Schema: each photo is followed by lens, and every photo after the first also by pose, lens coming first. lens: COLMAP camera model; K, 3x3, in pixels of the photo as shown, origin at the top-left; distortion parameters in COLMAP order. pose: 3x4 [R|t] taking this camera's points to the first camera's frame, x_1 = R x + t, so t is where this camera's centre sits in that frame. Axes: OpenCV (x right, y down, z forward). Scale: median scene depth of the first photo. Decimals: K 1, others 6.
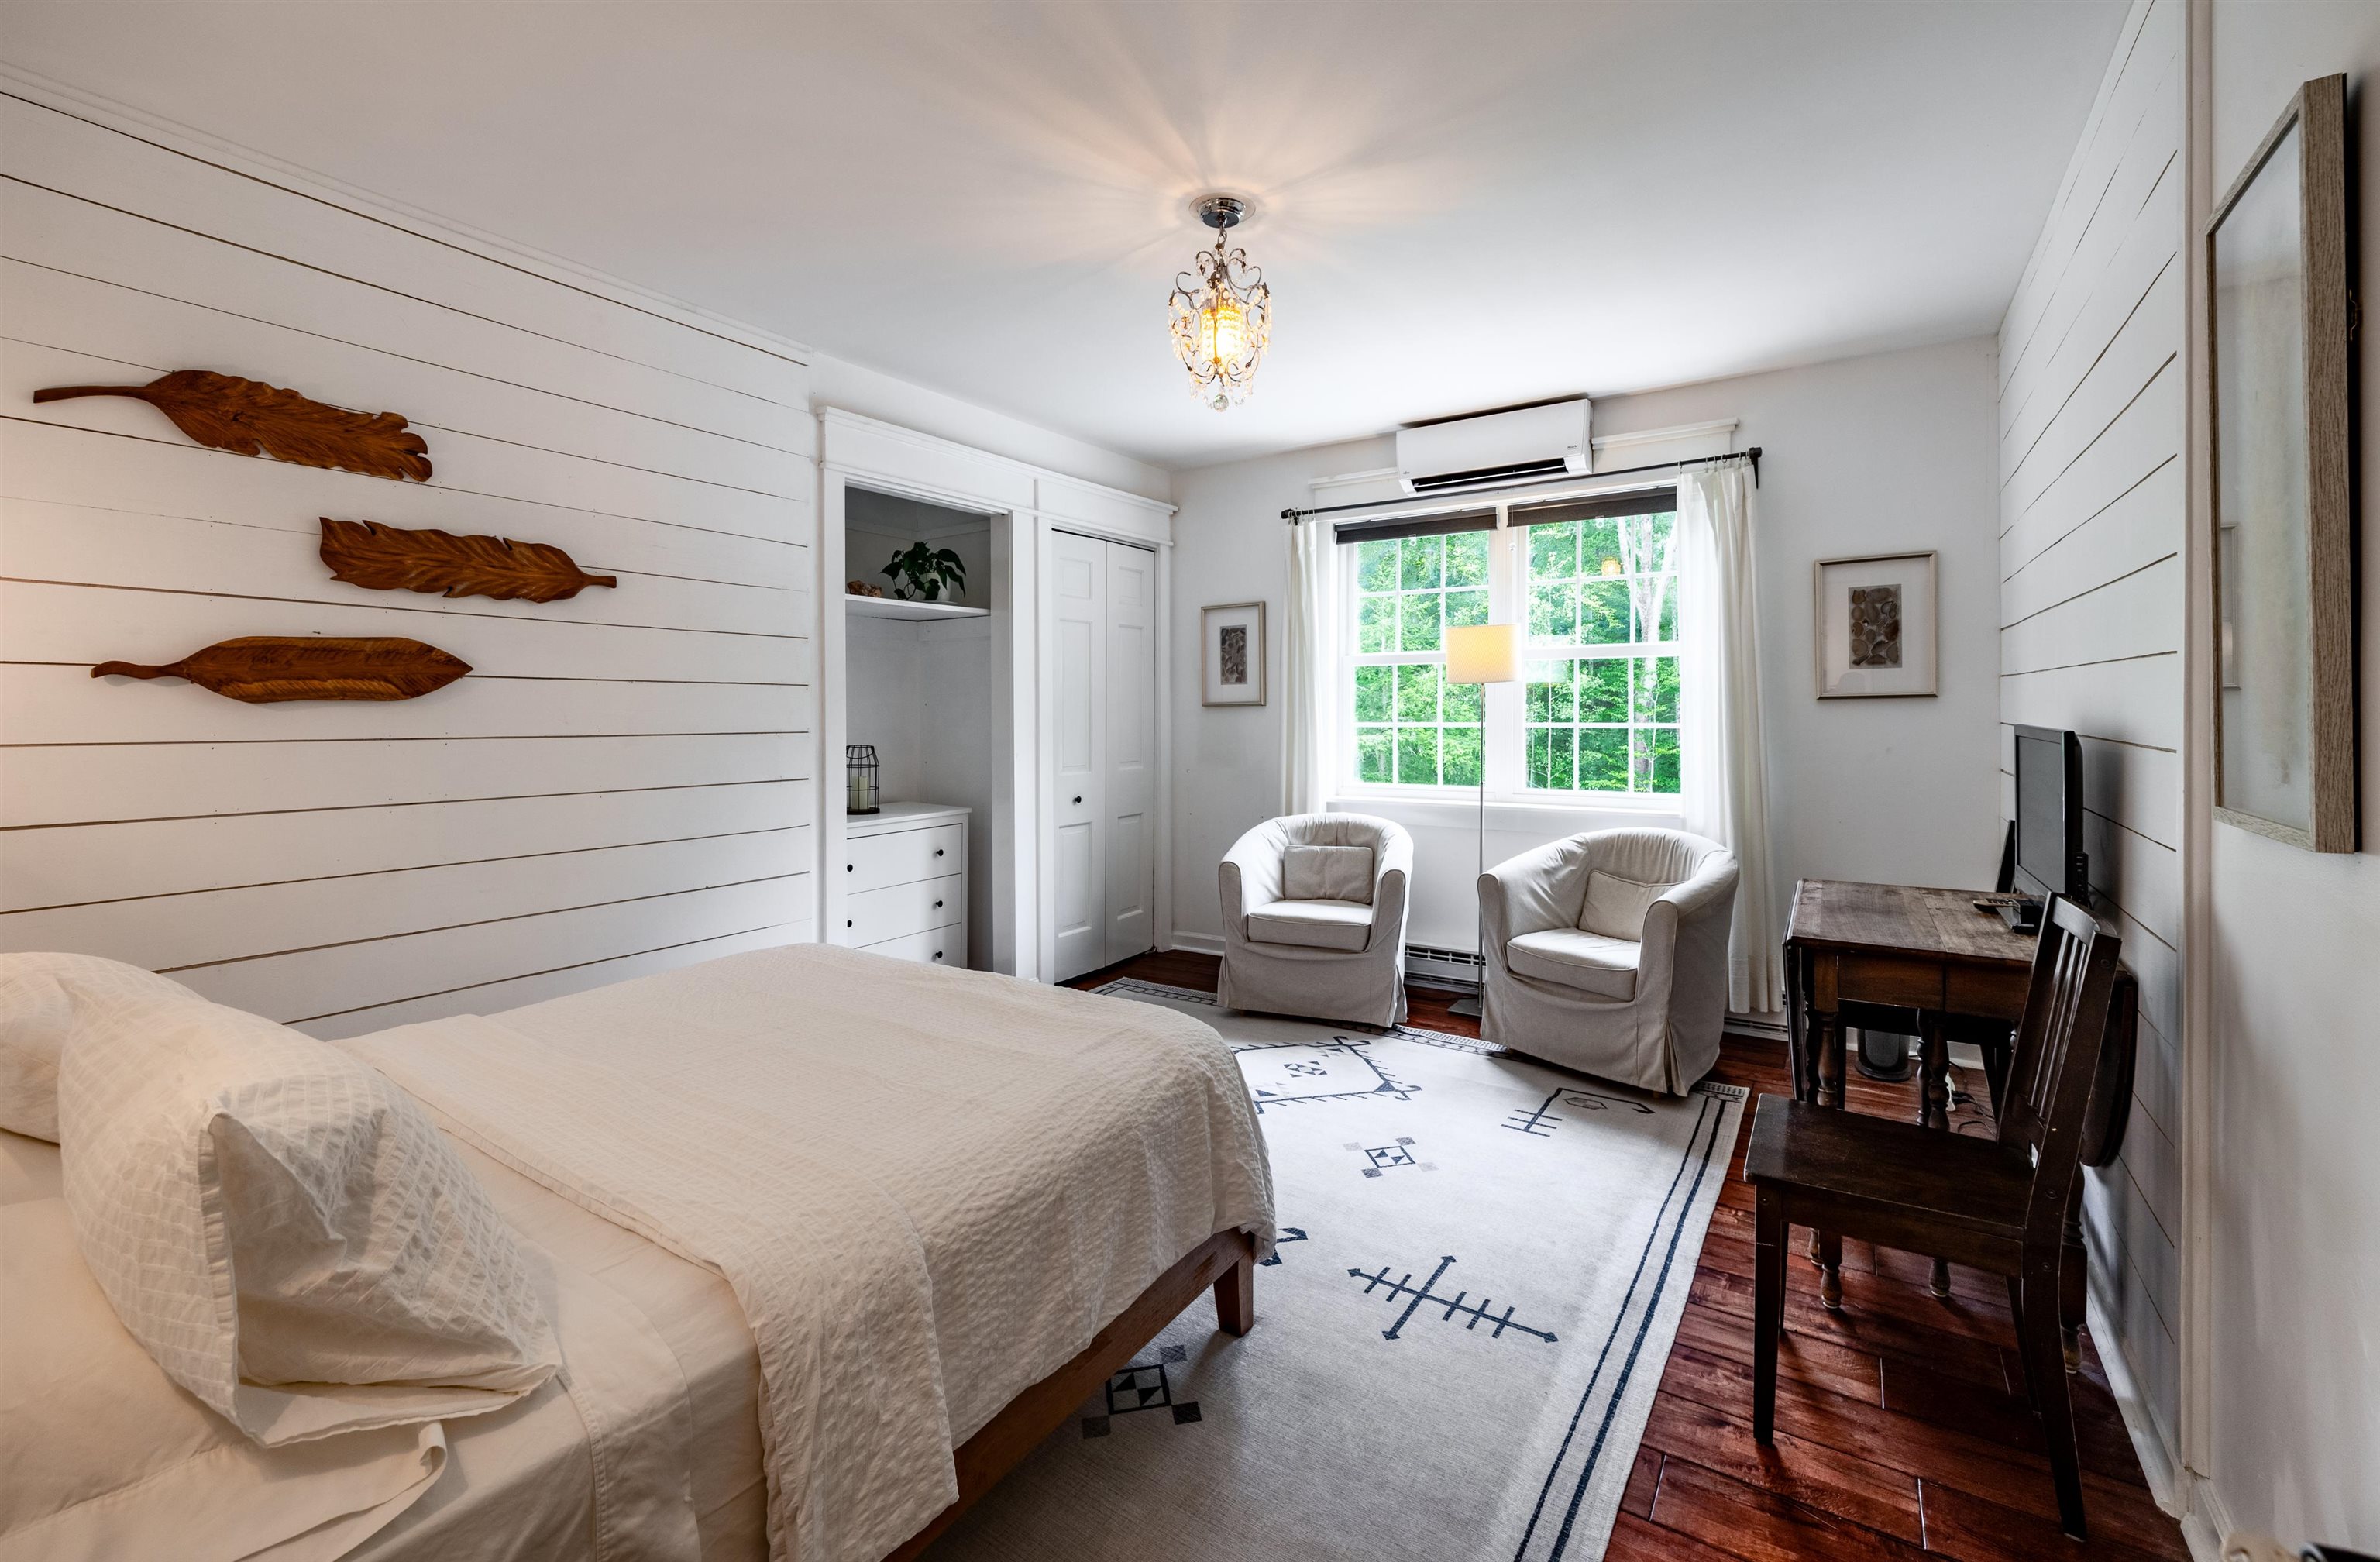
lens RADIAL K [[1022.4, 0, 1183.5], [0, 1022.4, 744.7], [0, 0, 1]] dist [0.075100, -0.000021]
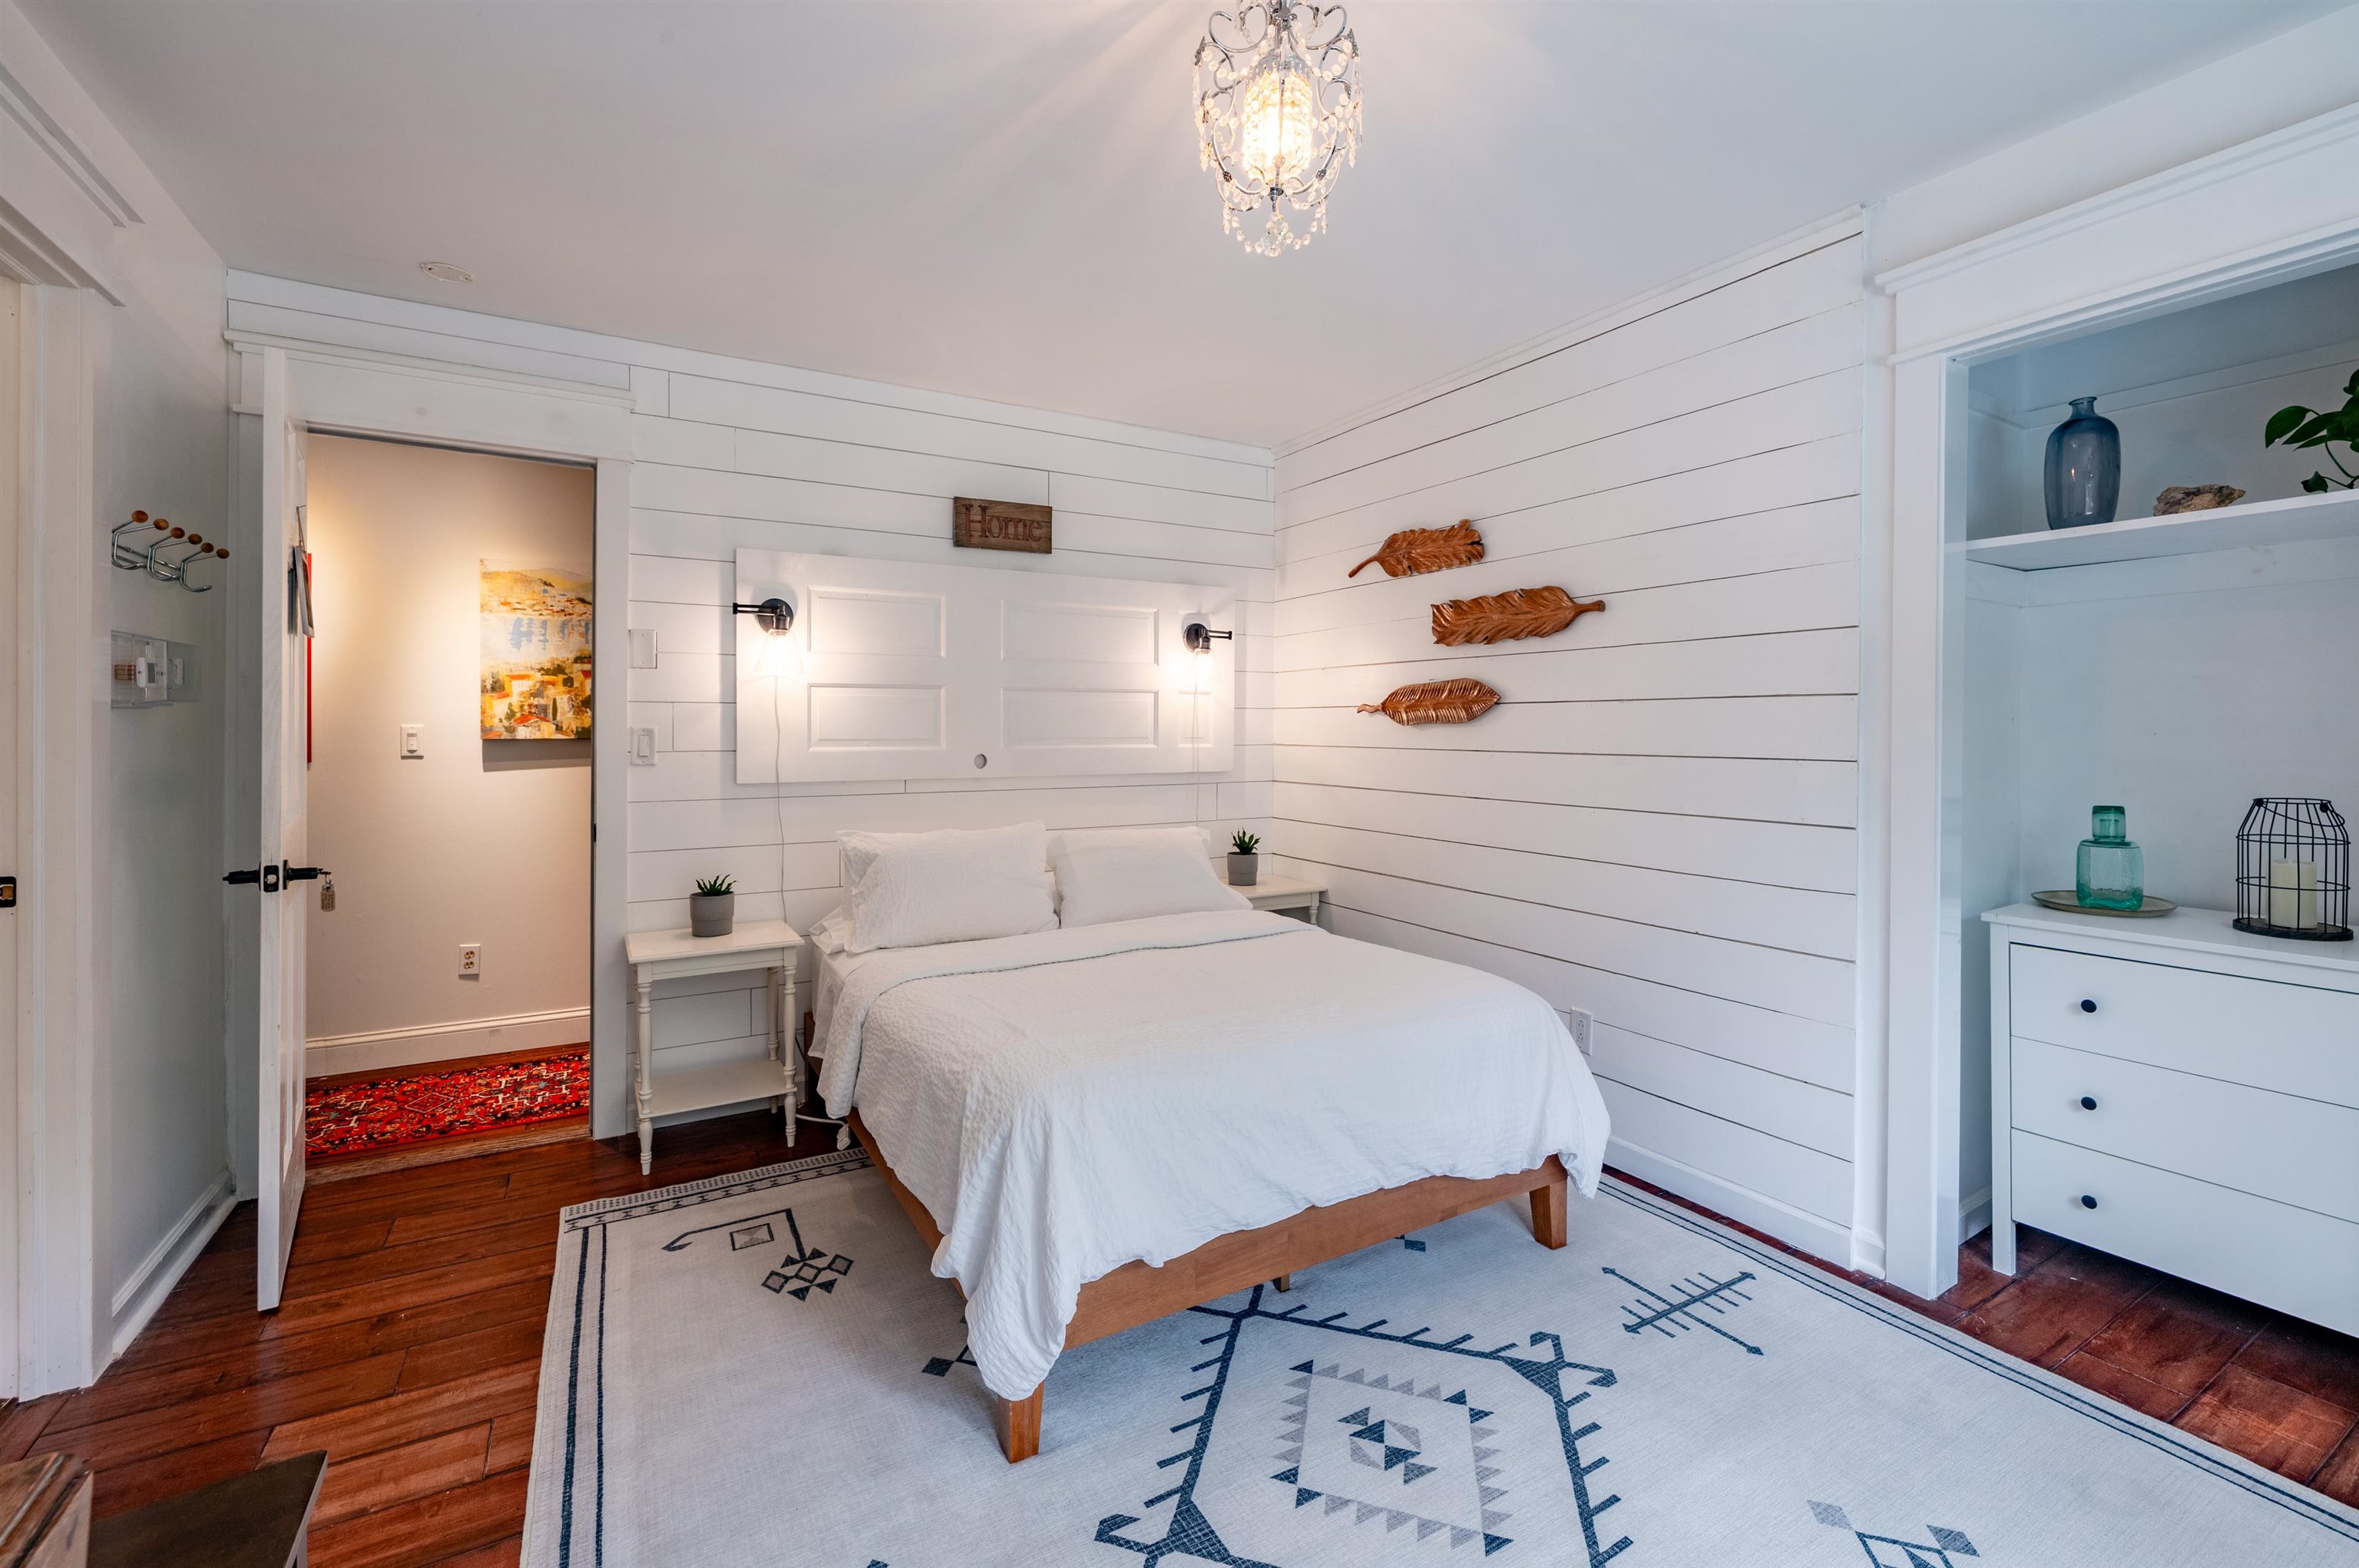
lens RADIAL K [[1041.4, 0, 1177.2], [0, 1041.4, 725.7], [0, 0, 1]] dist [-0.000720, -0.000211]
pose [[-0.434207, 0.000549, -0.900813, 0.661082], [-0.028016, 0.999508, 0.014113, -0.047133], [0.900377, 0.031365, -0.433978, 1.263167]]
